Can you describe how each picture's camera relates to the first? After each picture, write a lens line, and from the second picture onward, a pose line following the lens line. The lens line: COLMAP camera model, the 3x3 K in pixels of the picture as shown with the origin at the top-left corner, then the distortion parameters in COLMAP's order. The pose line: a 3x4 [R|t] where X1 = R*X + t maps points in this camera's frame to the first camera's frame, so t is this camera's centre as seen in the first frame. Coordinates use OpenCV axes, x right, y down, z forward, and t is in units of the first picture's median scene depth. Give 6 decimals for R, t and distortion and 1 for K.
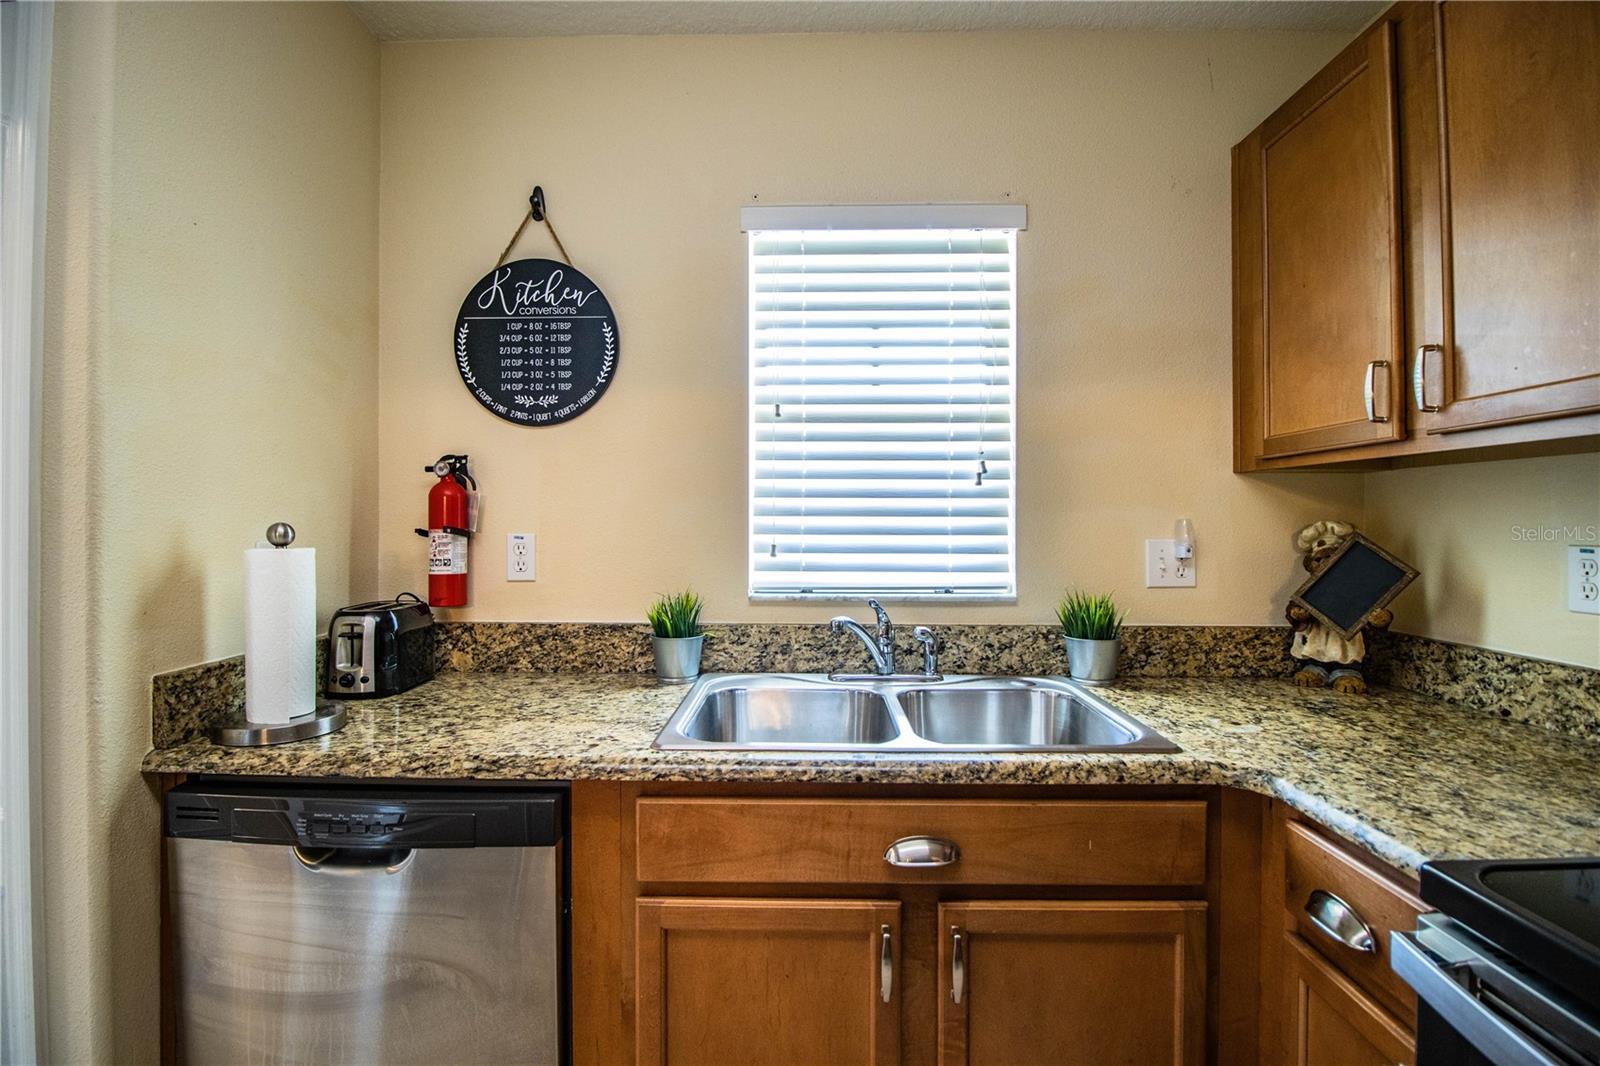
lens RADIAL K [[741.7, 0, 793.9], [0, 741.7, 517.0], [0, 0, 1]] dist [-0.005545, -0.001159]
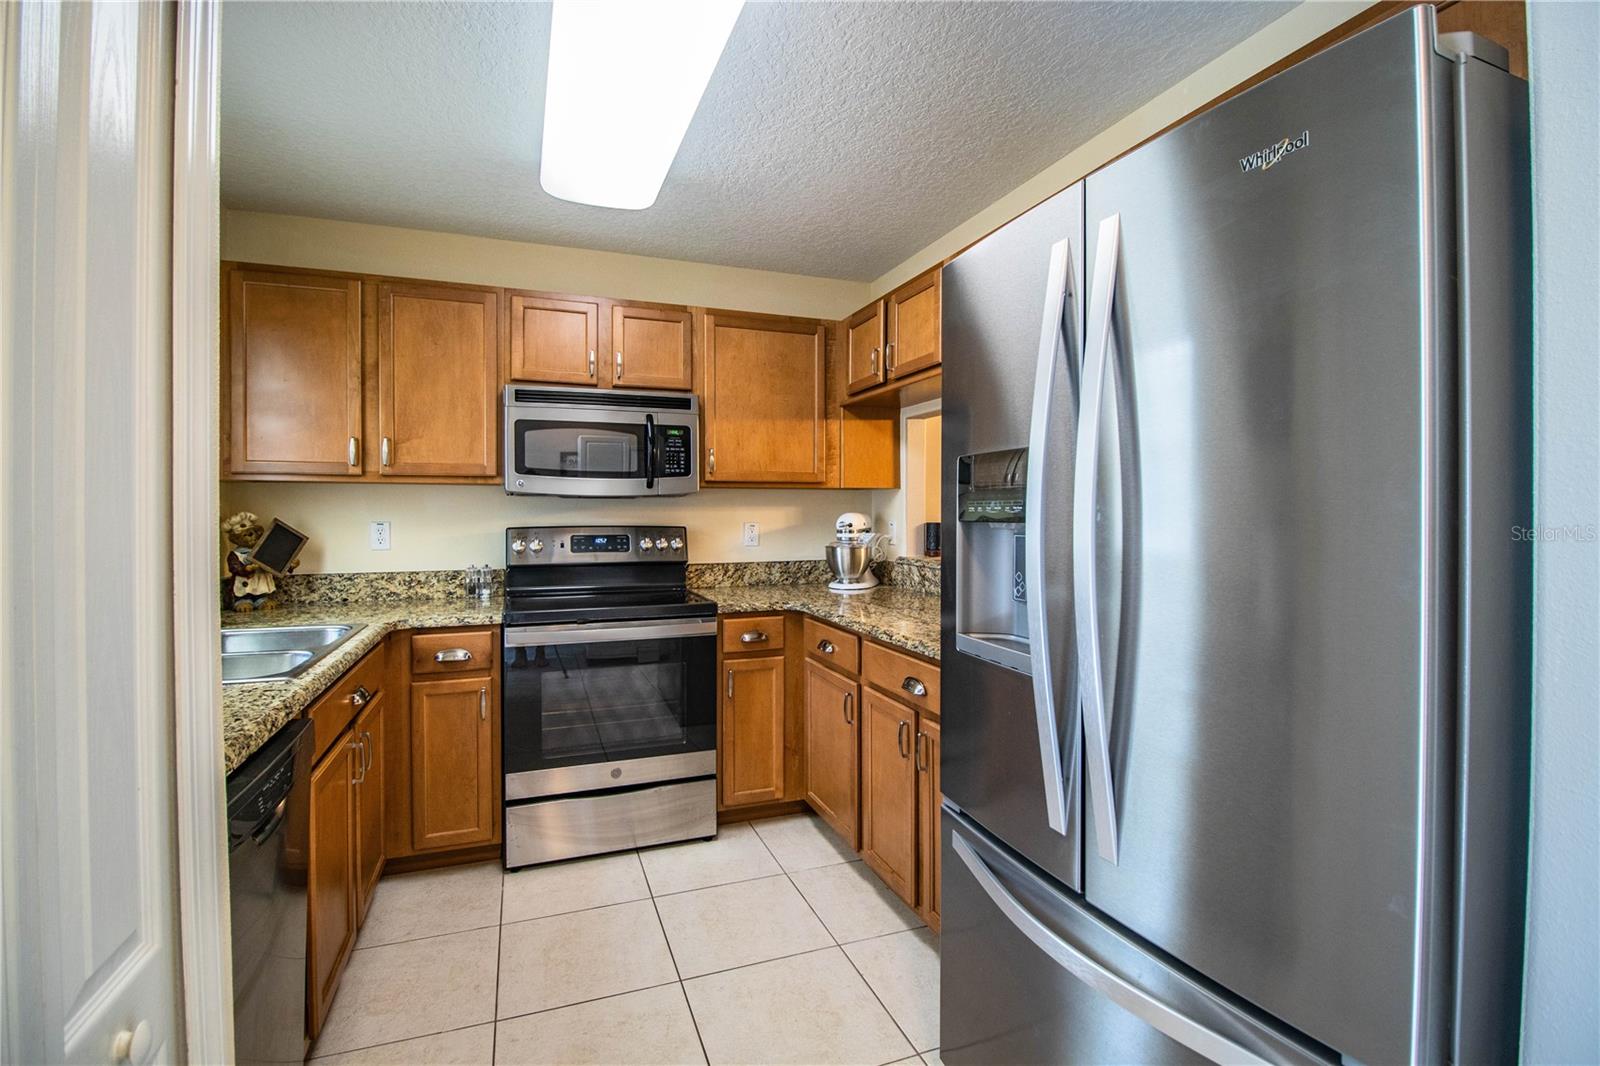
lens RADIAL K [[741.7, 0, 797.3], [0, 741.7, 523.4], [0, 0, 1]] dist [-0.005545, -0.001159]
pose [[-0.380118, -0.007637, 0.924906, -1.544706], [-0.004776, 0.999969, 0.006294, 0.017627], [-0.924926, -0.002025, -0.380143, 0.580665]]
